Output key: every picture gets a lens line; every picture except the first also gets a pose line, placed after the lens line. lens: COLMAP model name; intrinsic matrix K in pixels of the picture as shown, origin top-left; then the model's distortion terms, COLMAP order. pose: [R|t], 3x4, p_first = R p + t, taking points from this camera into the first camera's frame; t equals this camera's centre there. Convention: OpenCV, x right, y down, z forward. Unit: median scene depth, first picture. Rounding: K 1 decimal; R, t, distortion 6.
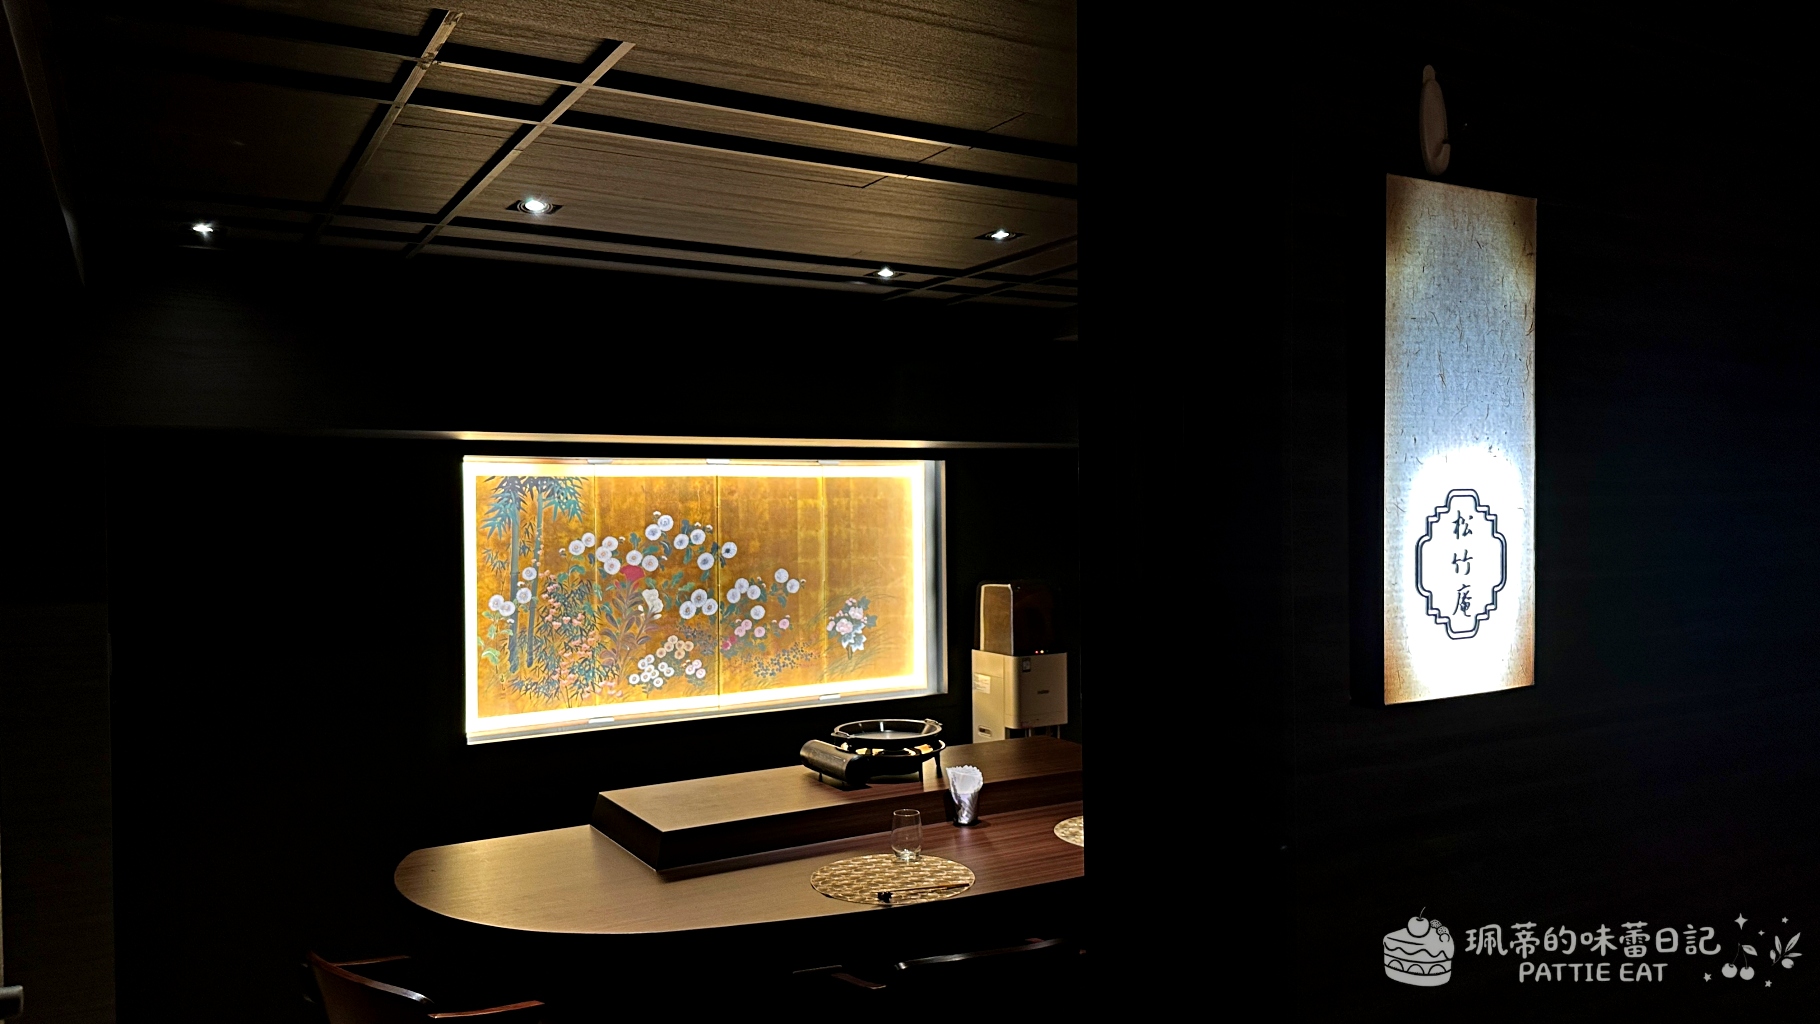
lens RADIAL K [[1292.2, 0, 910.6], [0, 1292.2, 510.7], [0, 0, 1]] dist [0.076961, 0.000485]
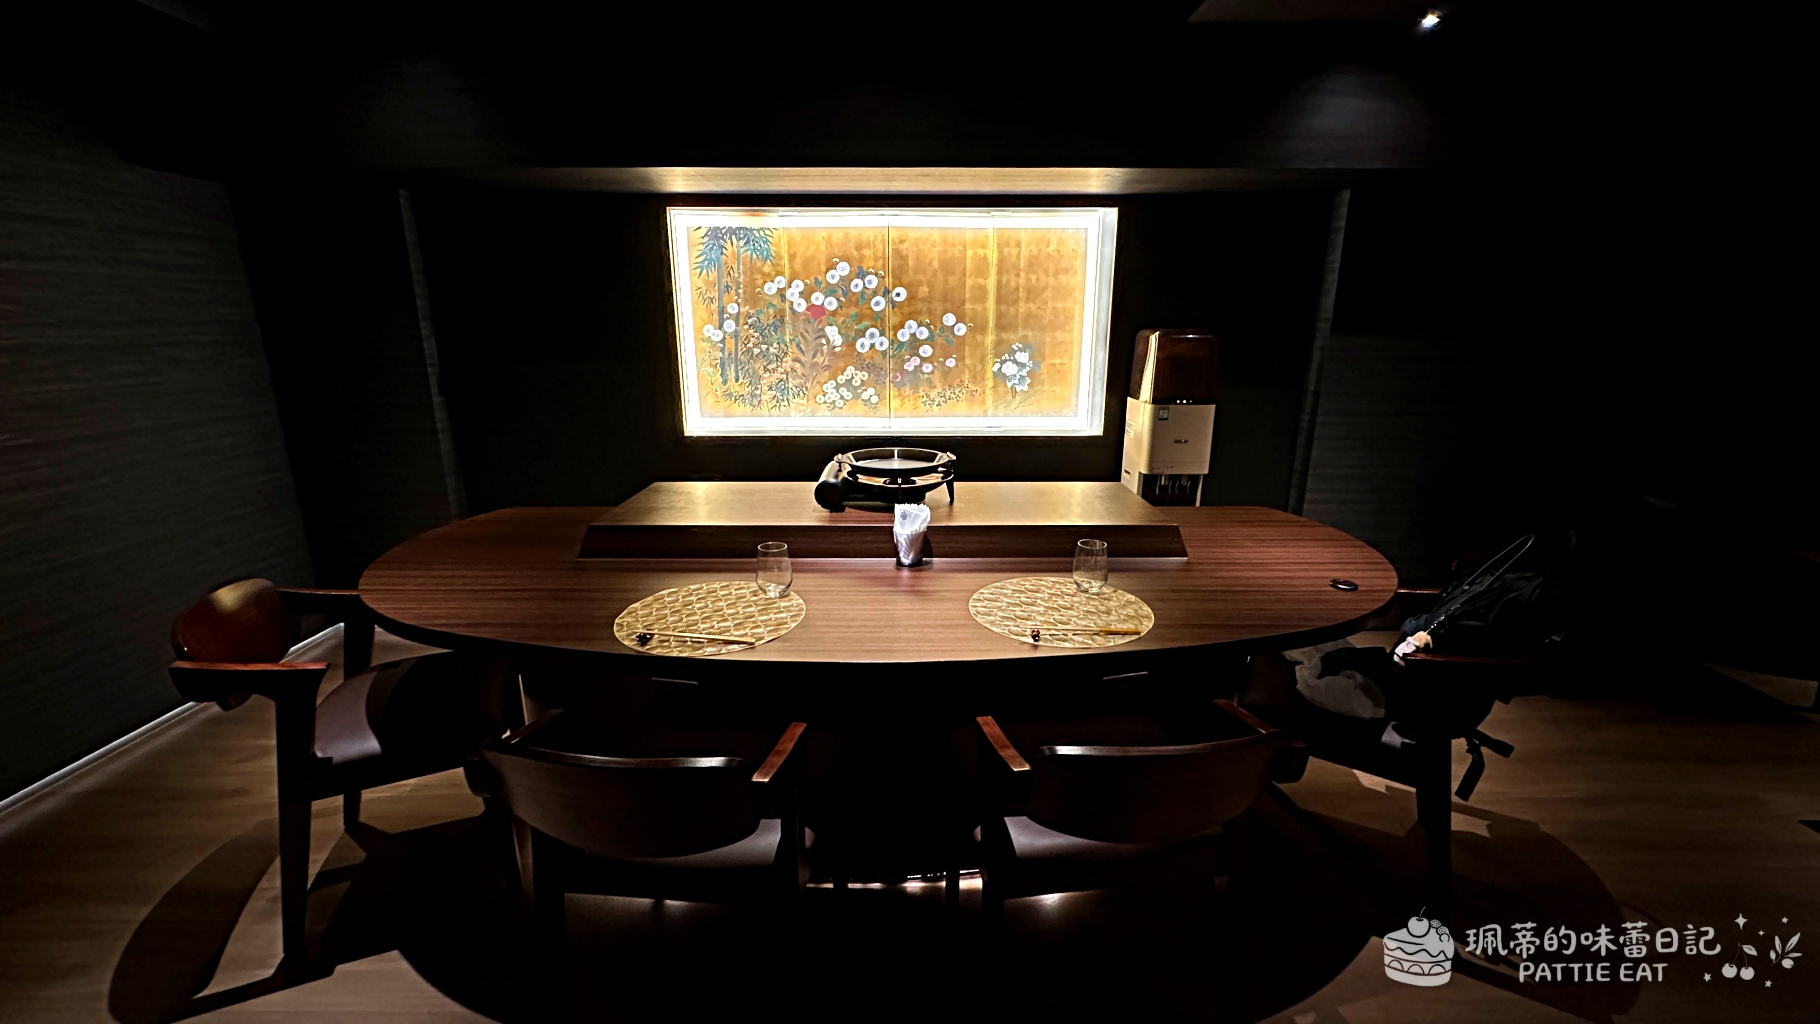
lens RADIAL K [[713.1, 0, 913.8], [0, 713.1, 506.6], [0, 0, 1]] dist [0.000377, -0.000013]
pose [[0.861626, 0.138043, -0.488411, 0.212729], [-0.015149, 0.968869, 0.247112, 0.057576], [0.507318, -0.205519, 0.836893, 0.439255]]
